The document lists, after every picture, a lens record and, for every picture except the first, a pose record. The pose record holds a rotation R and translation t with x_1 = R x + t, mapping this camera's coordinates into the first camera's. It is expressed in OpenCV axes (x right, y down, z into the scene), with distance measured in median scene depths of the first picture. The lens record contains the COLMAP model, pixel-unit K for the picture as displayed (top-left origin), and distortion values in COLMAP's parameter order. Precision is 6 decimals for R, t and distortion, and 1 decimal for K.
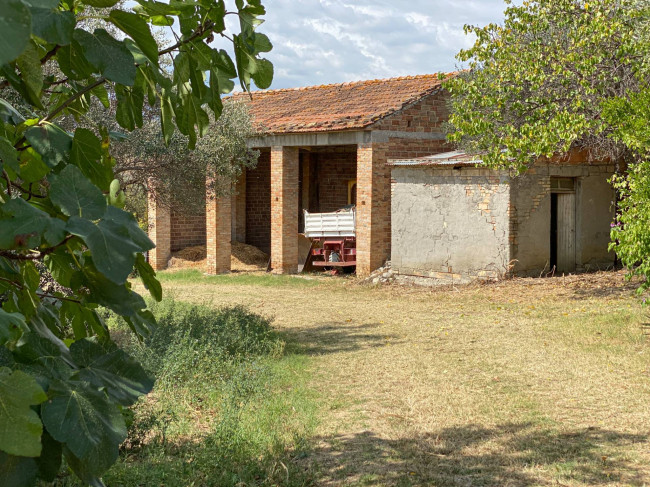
lens RADIAL K [[641.9, 0, 325.0], [0, 641.9, 243.5], [0, 0, 1]] dist [0.003194, 0.001773]
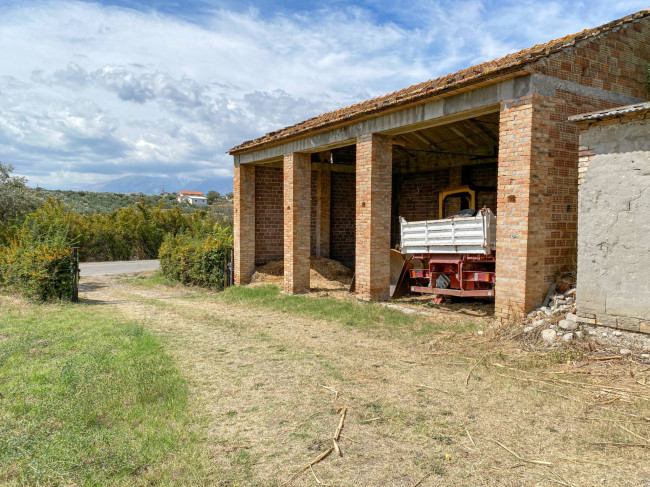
lens RADIAL K [[266.4, 0, 325.0], [0, 266.4, 243.5], [0, 0, 1]] dist [-0.000849, -0.000269]
pose [[0.984331, 0.004704, -0.176267, -0.064250], [-0.011653, 0.999194, -0.038411, -0.008845], [0.175945, 0.039864, 0.983593, 0.678855]]
